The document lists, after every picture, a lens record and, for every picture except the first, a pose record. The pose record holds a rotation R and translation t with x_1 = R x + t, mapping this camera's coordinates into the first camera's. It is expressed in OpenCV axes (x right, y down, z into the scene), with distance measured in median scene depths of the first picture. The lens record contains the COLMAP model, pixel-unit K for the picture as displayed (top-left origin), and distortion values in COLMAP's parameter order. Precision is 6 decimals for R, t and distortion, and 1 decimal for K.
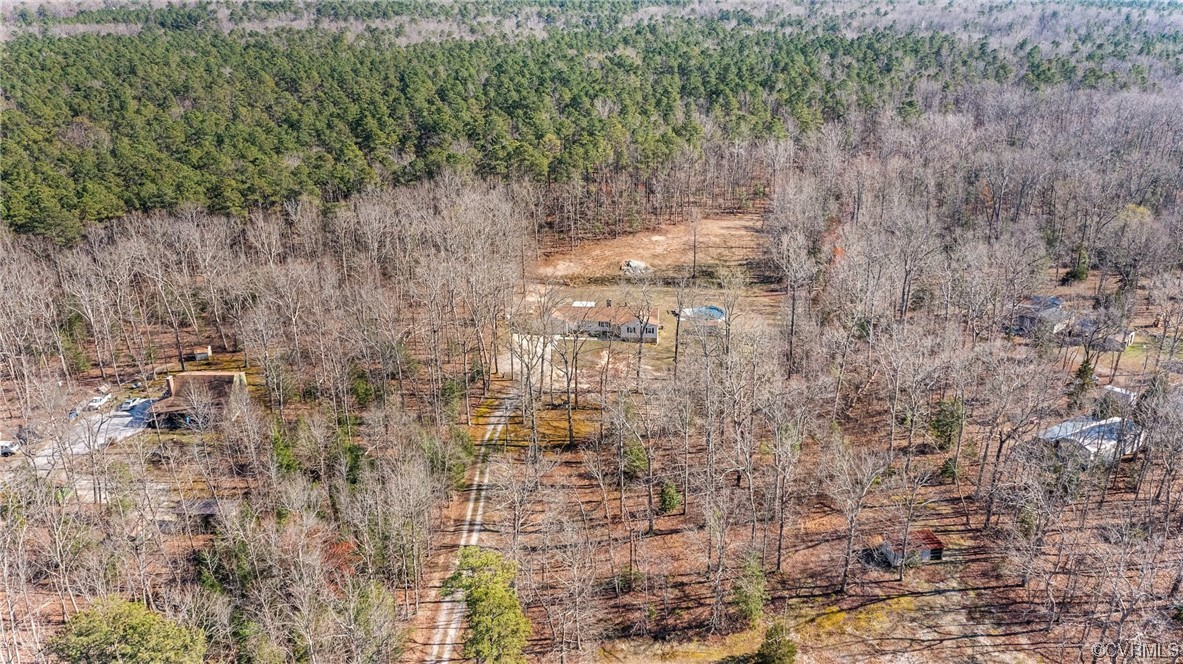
lens RADIAL K [[943.4, 0, 601.1], [0, 943.4, 333.2], [0, 0, 1]] dist [-0.023979, 0.004085]
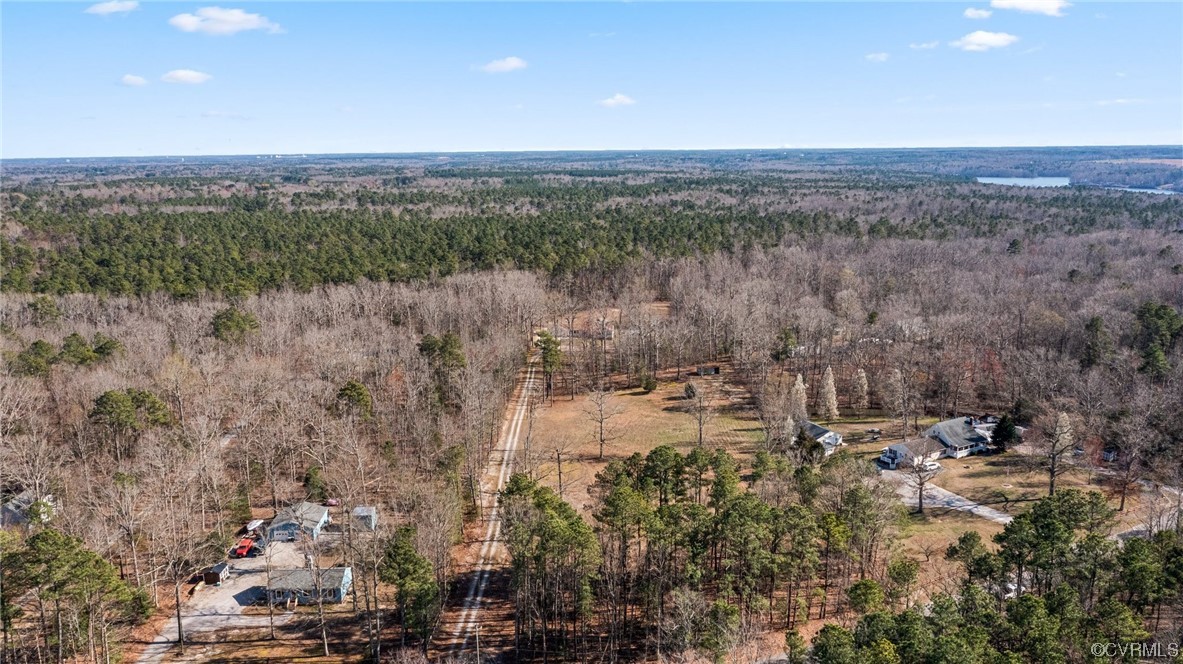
lens RADIAL K [[943.4, 0, 586.8], [0, 943.4, 330.8], [0, 0, 1]] dist [-0.023979, 0.004085]
pose [[0.999921, 0.004553, 0.011701, -0.010197], [-0.002042, 0.978495, -0.206259, 0.251478], [-0.012388, 0.206219, 0.978428, -0.580283]]
